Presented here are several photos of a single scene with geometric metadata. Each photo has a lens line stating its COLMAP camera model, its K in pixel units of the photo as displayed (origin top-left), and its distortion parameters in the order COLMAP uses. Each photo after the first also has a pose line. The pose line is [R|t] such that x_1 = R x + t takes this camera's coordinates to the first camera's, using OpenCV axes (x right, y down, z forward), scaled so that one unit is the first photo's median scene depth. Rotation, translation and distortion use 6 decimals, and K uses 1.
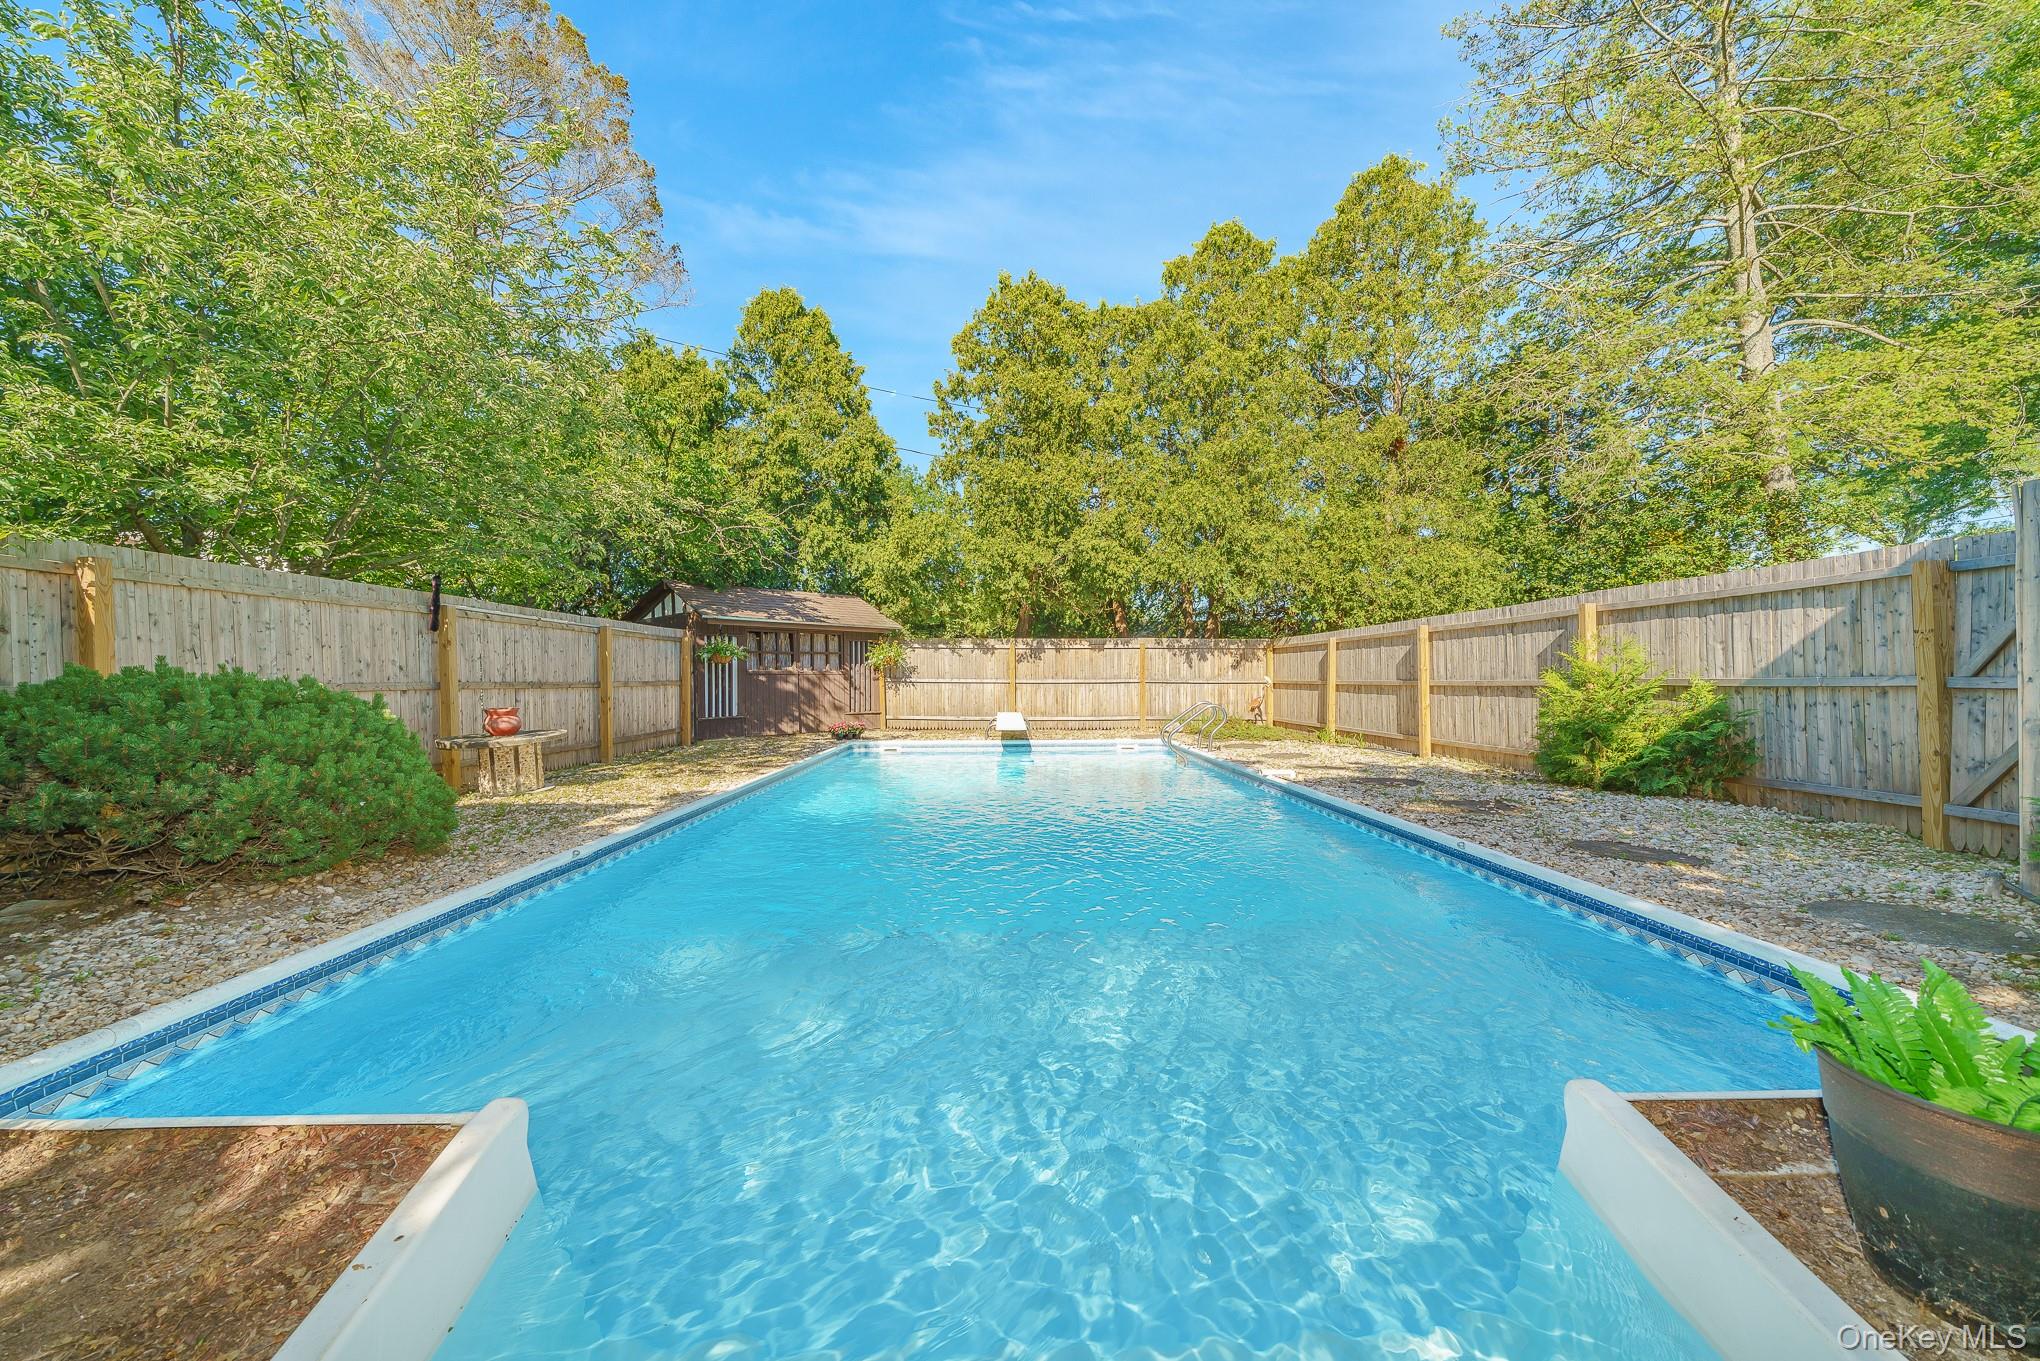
lens RADIAL K [[734.6, 0, 1032.6], [0, 734.6, 668.0], [0, 0, 1]] dist [-0.002769, 0.000962]
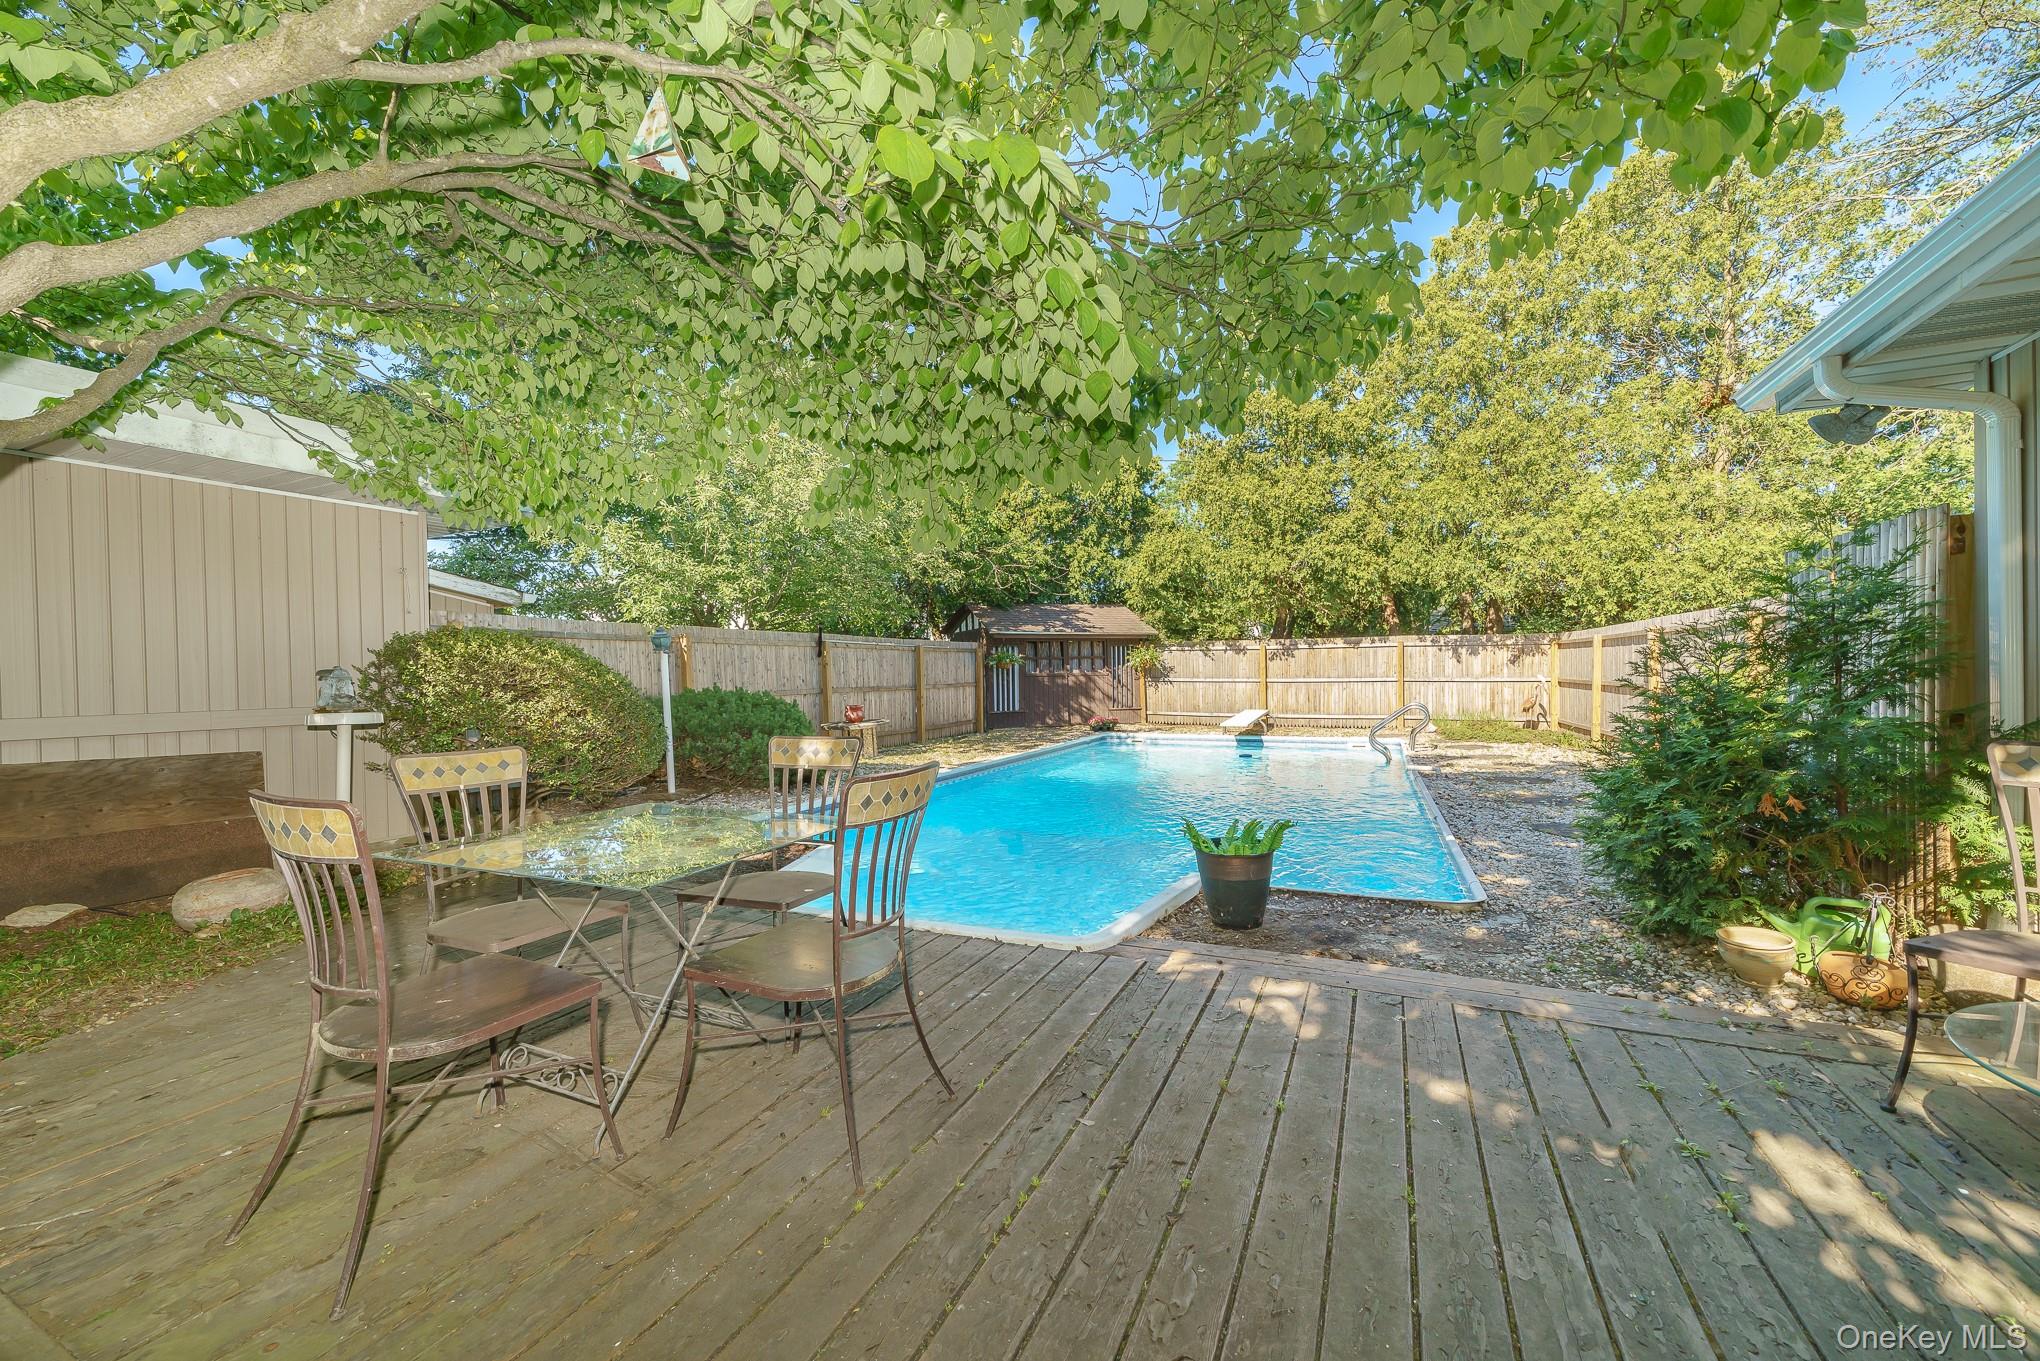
lens RADIAL K [[789.3, 0, 1054.6], [0, 789.3, 667.4], [0, 0, 1]] dist [0.000659, 0.000042]
pose [[0.921399, -0.008604, -0.388523, 0.156030], [0.013356, 0.999865, 0.009531, -0.017248], [0.388389, -0.013971, 0.921390, -0.185562]]
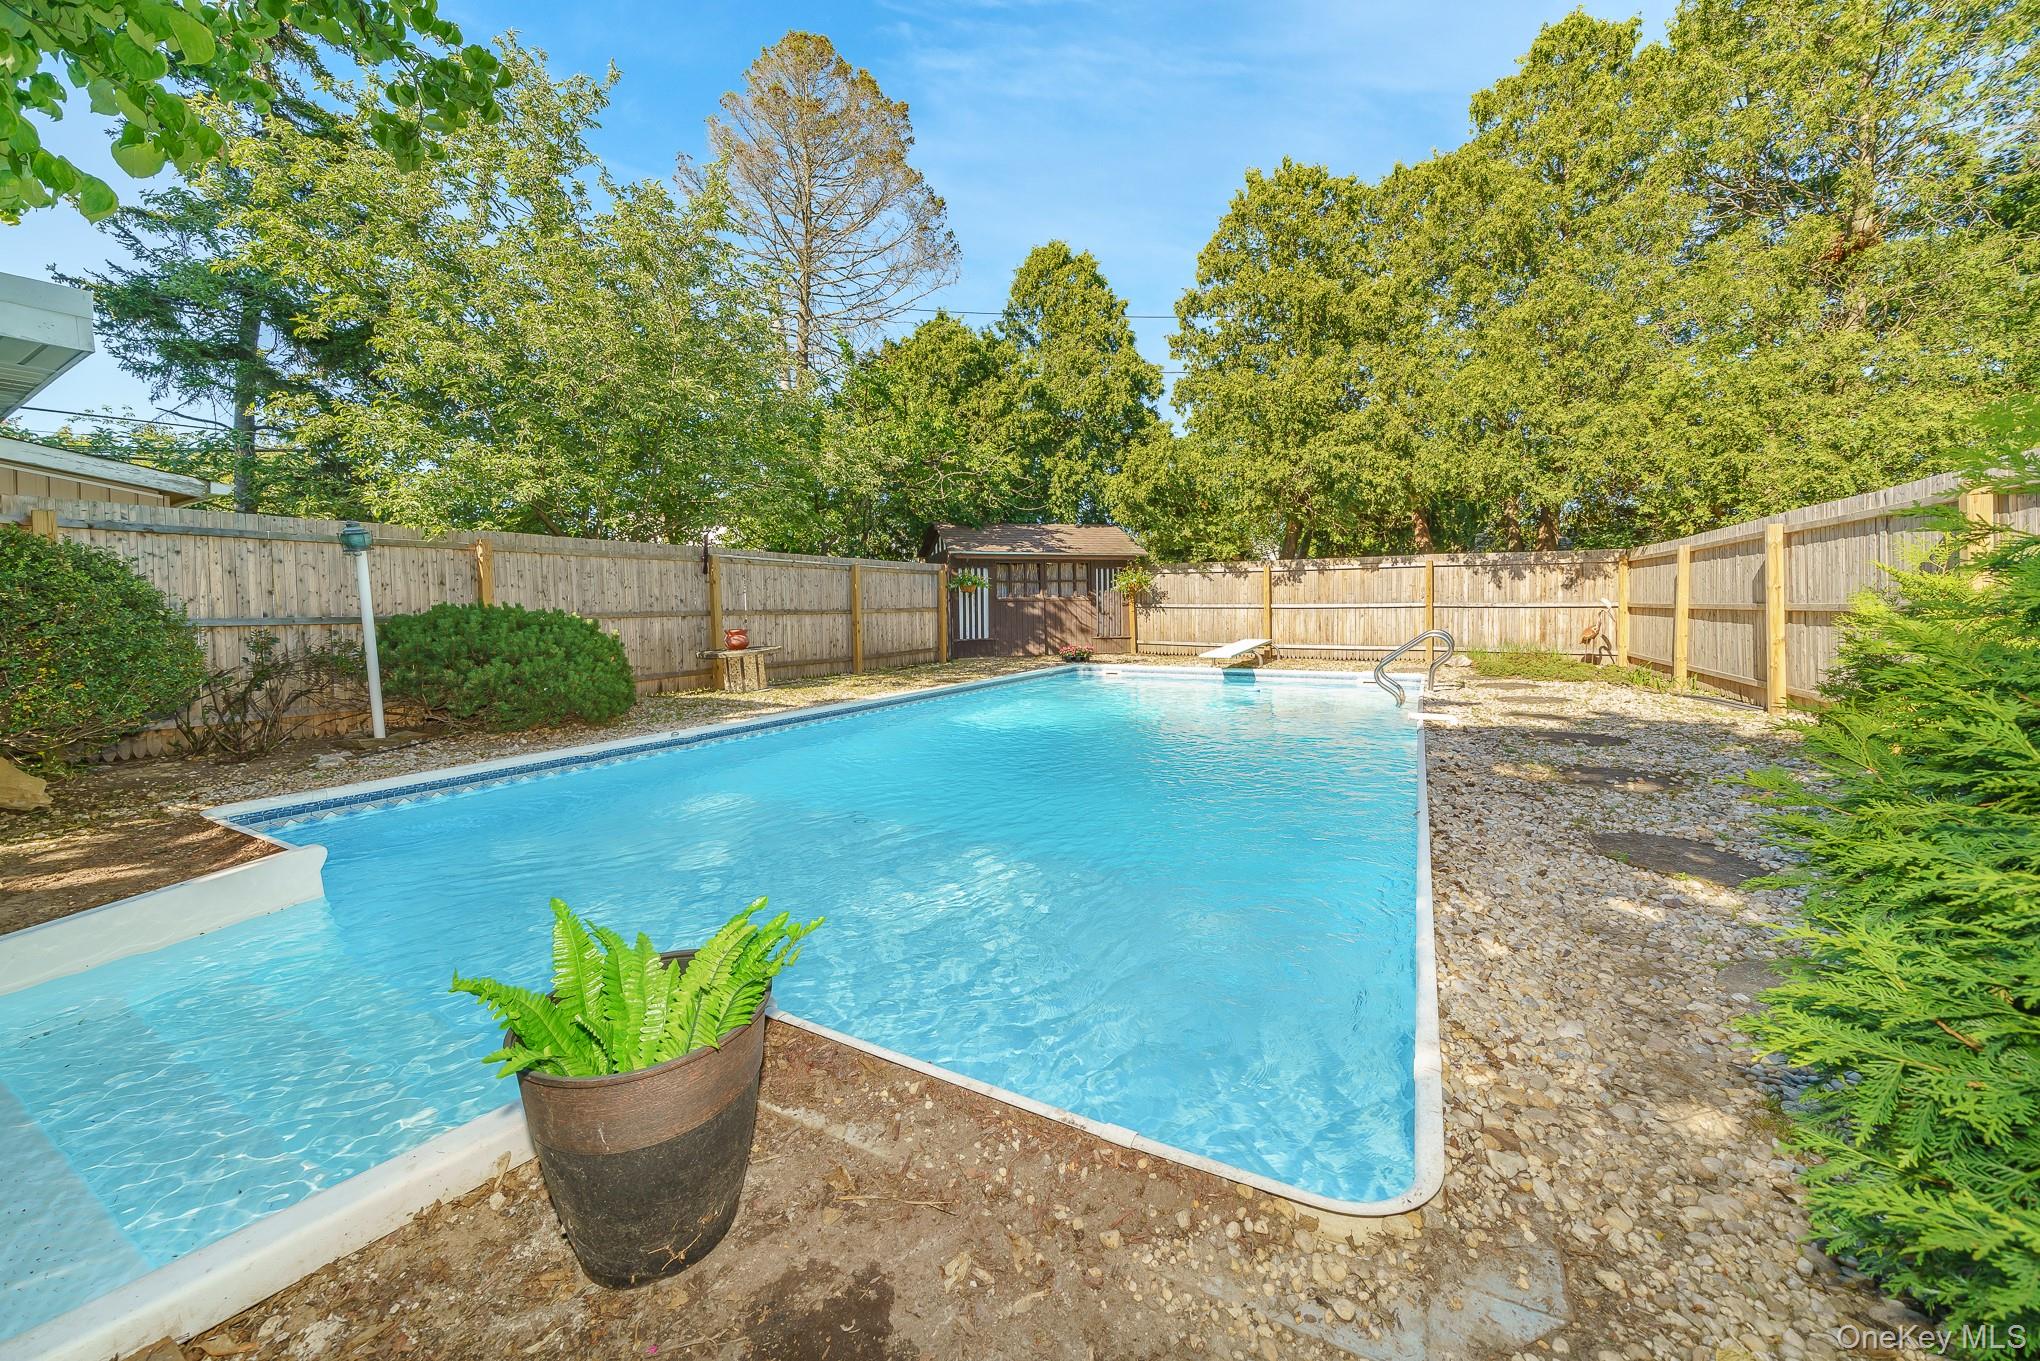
lens RADIAL K [[734.6, 0, 1023.1], [0, 734.6, 611.1], [0, 0, 1]] dist [-0.002769, 0.000962]
pose [[0.871726, -0.001514, -0.489991, 0.183370], [0.014178, 0.999654, 0.022135, -0.000737], [0.489788, -0.026243, 0.871446, 0.032564]]
